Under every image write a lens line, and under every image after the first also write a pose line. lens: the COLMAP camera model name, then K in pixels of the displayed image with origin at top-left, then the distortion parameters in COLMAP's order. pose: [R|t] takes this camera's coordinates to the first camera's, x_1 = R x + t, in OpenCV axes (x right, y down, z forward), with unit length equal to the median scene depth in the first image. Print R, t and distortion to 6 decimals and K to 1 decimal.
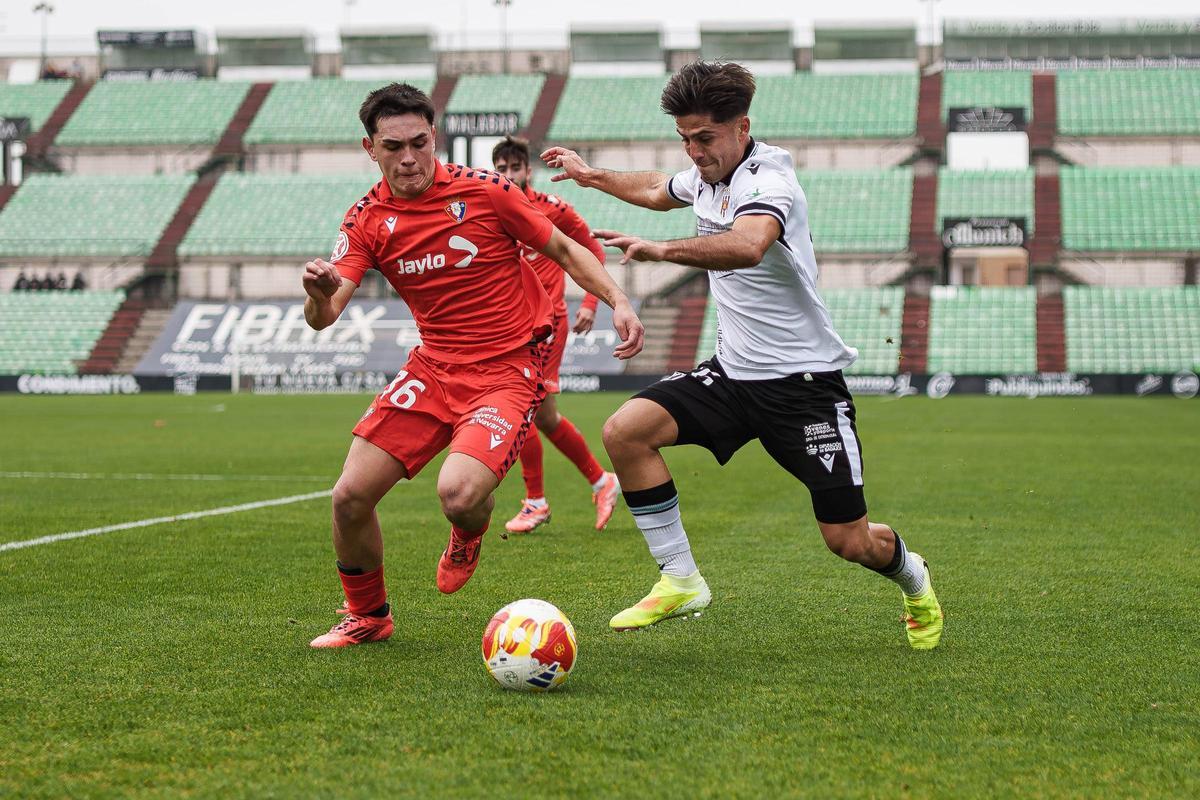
lens RADIAL K [[3767.8, 0, 600.0], [0, 3767.8, 400.0], [0, 0, 1]] dist [-0.142227, 2.172082]
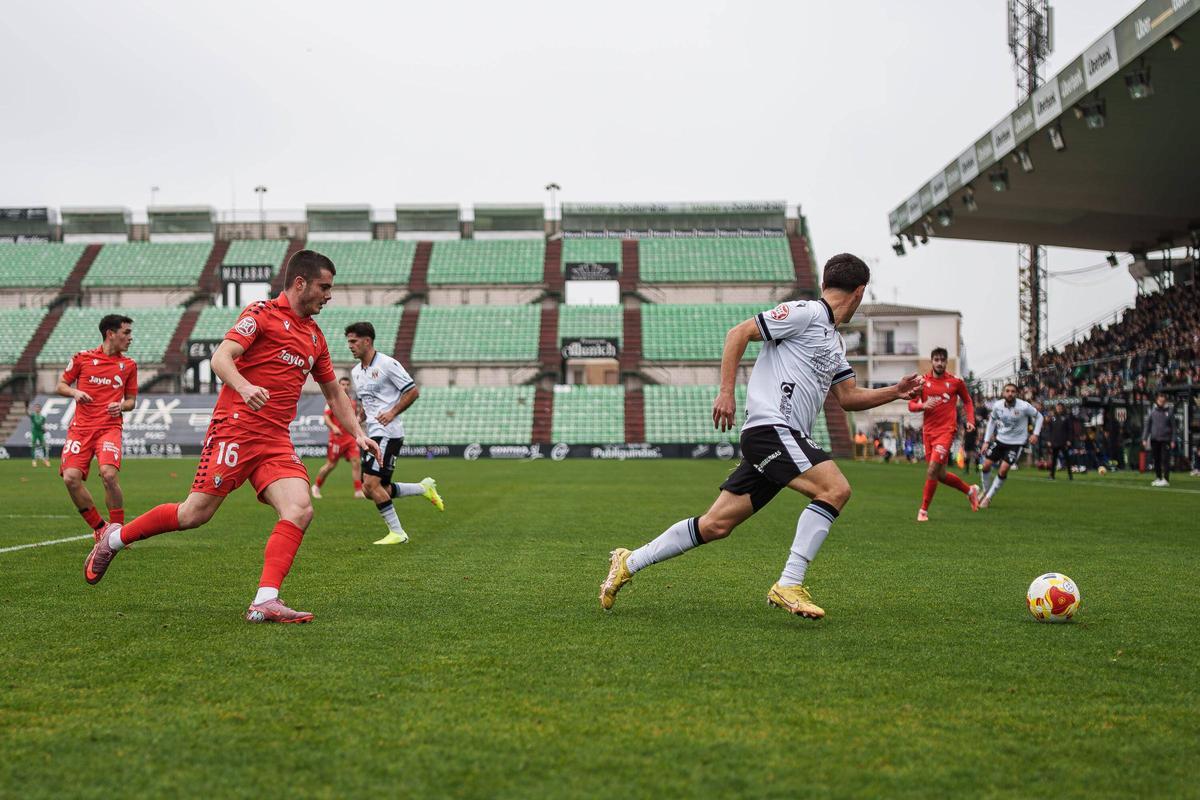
lens RADIAL K [[3767.8, 0, 600.0], [0, 3767.8, 400.0], [0, 0, 1]] dist [-0.142227, 2.172082]
pose [[0.994742, -0.001773, 0.102397, -0.045070], [0.003524, 0.999851, -0.016926, 0.000758], [-0.102352, 0.017198, 0.994600, -0.467989]]
